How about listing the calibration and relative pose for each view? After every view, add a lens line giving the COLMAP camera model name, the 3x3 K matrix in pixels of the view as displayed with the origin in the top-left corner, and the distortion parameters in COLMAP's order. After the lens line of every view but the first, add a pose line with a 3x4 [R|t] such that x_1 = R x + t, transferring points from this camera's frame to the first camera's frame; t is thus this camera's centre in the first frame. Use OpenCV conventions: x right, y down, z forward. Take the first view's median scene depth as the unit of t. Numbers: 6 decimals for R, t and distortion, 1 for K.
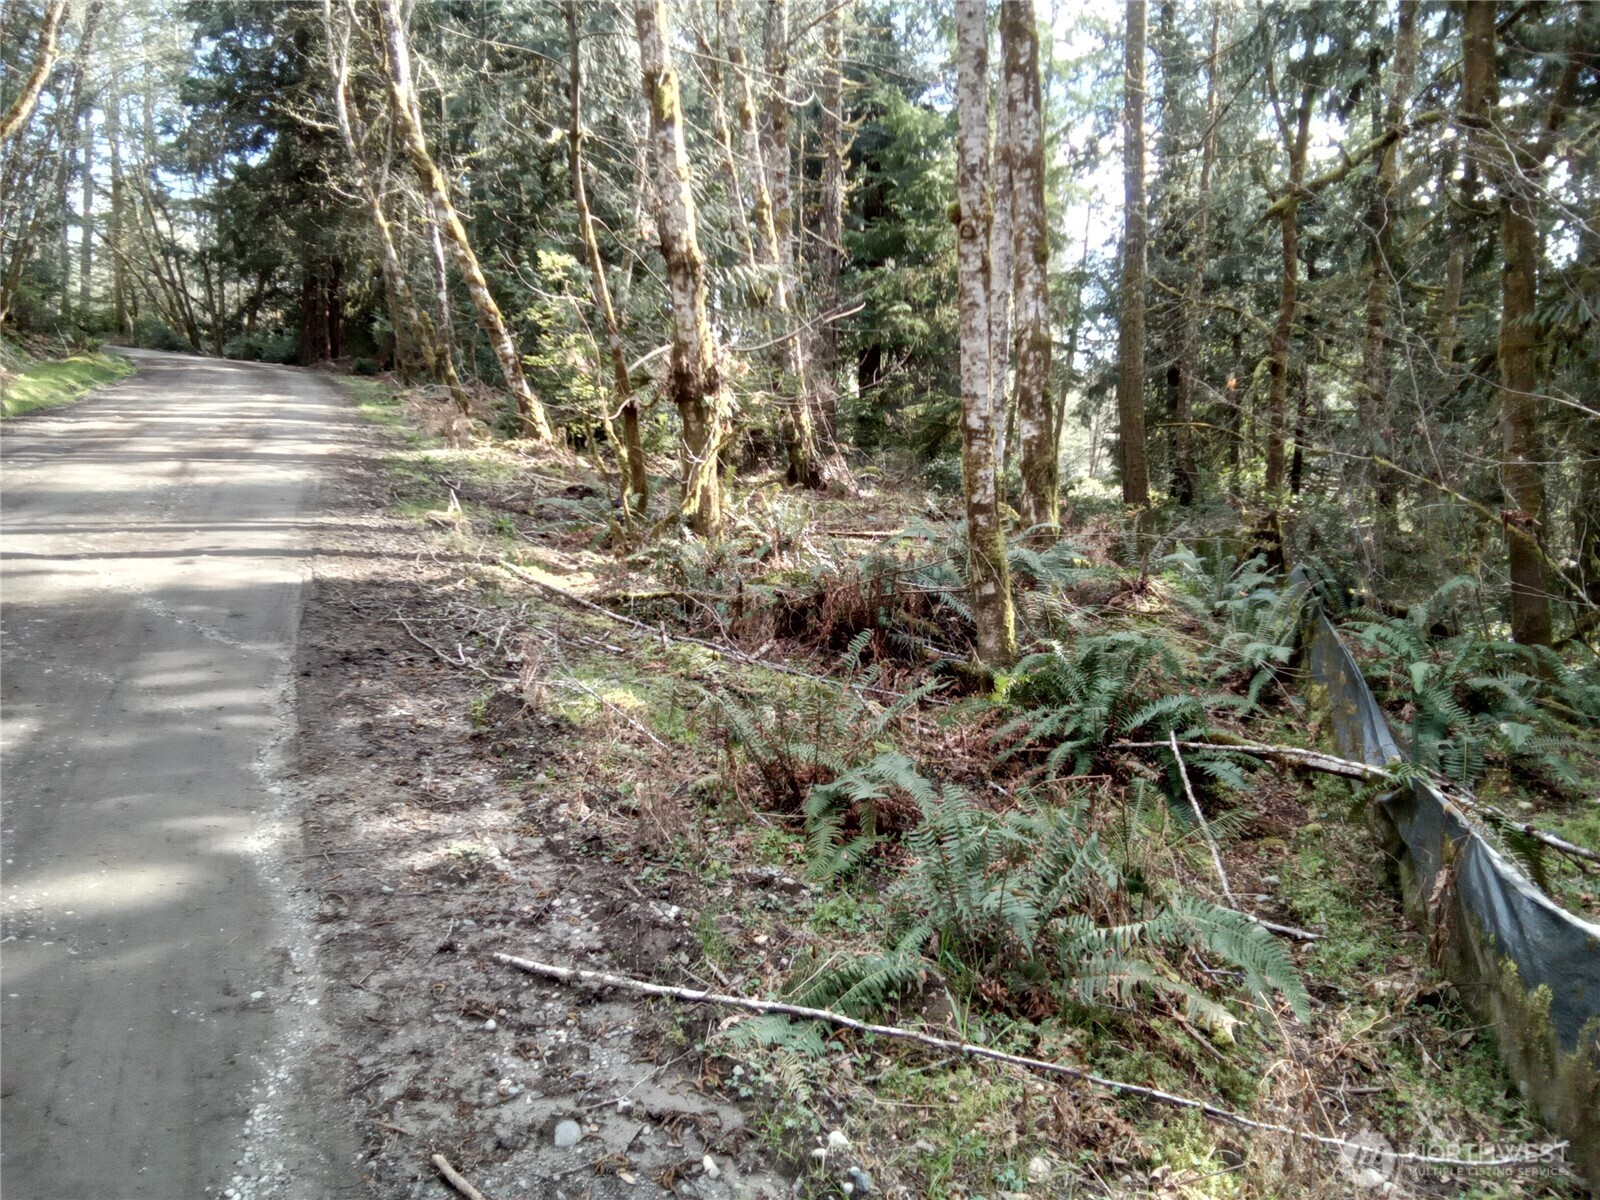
lens RADIAL K [[1074.8, 0, 816.7], [0, 1074.8, 586.5], [0, 0, 1]] dist [0.062799, -0.076394]
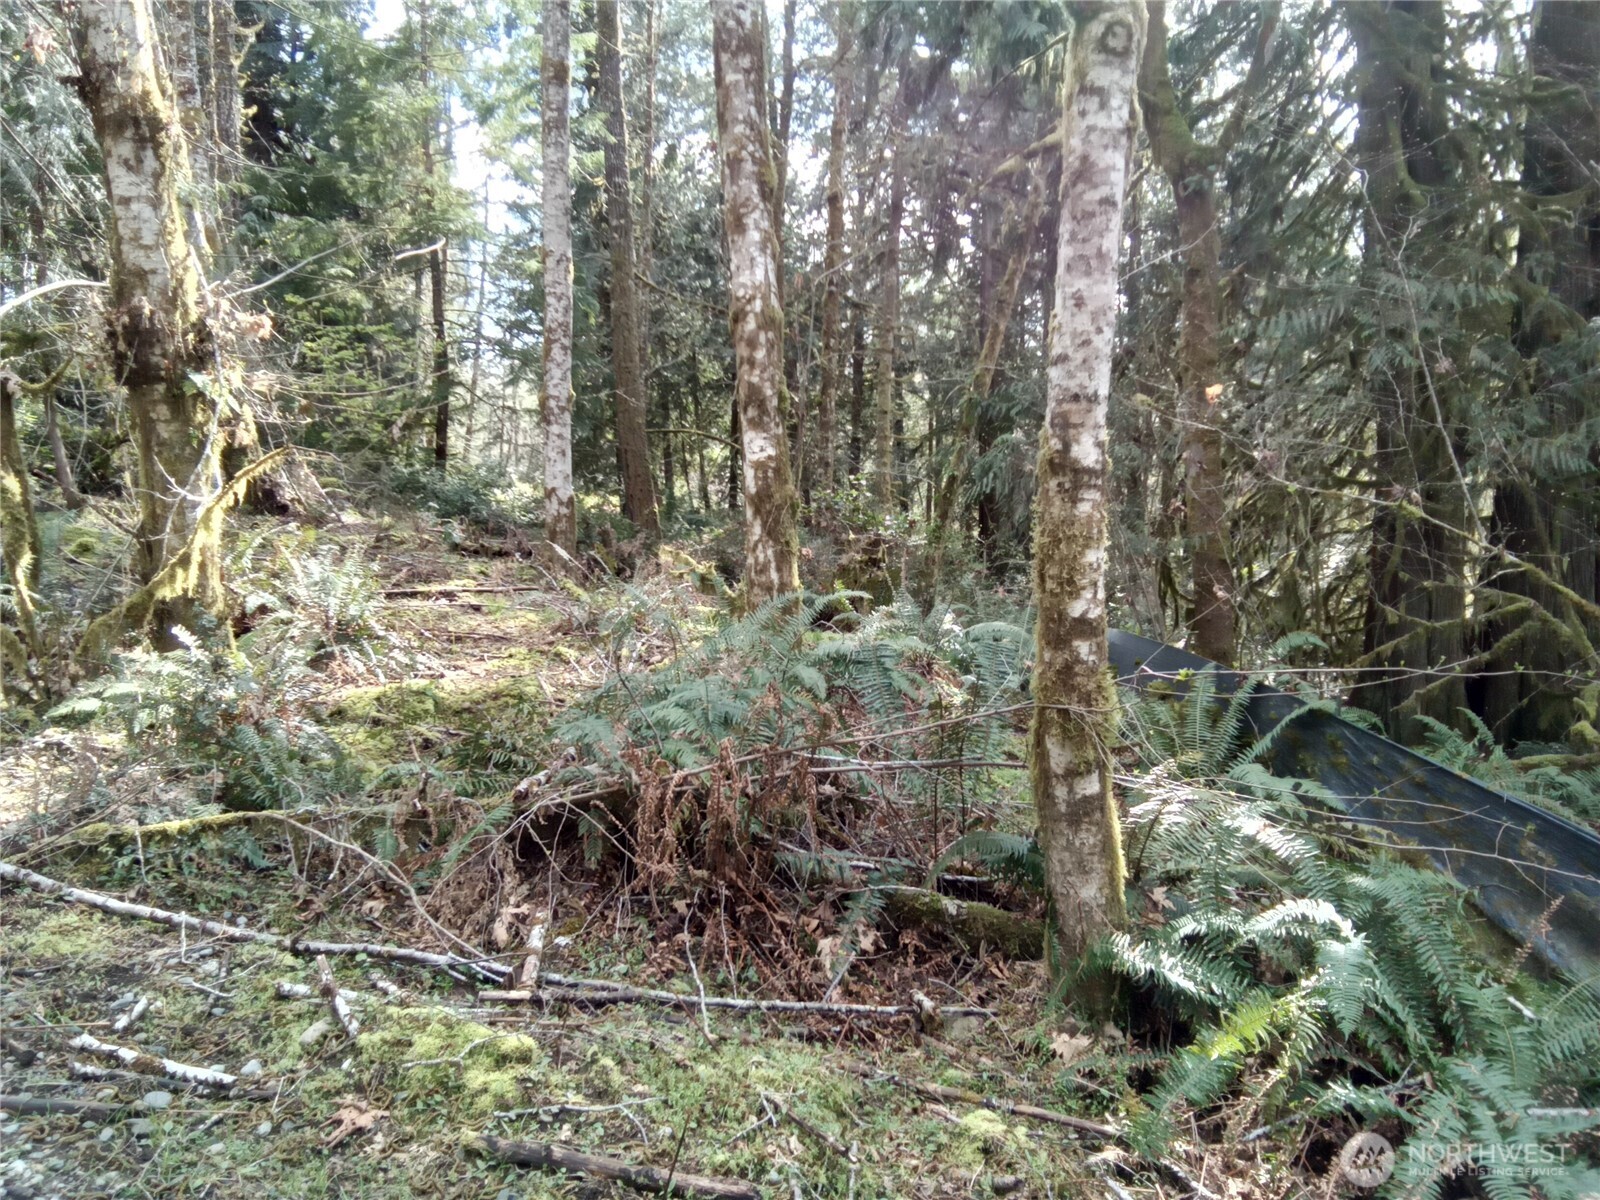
lens RADIAL K [[1098.0, 0, 797.5], [0, 1098.0, 582.0], [0, 0, 1]] dist [0.044656, -0.054344]
pose [[0.862114, -0.050616, 0.504180, -0.125316], [0.054111, 0.998505, 0.007716, -0.062071], [-0.503817, 0.020630, 0.863564, 0.377616]]
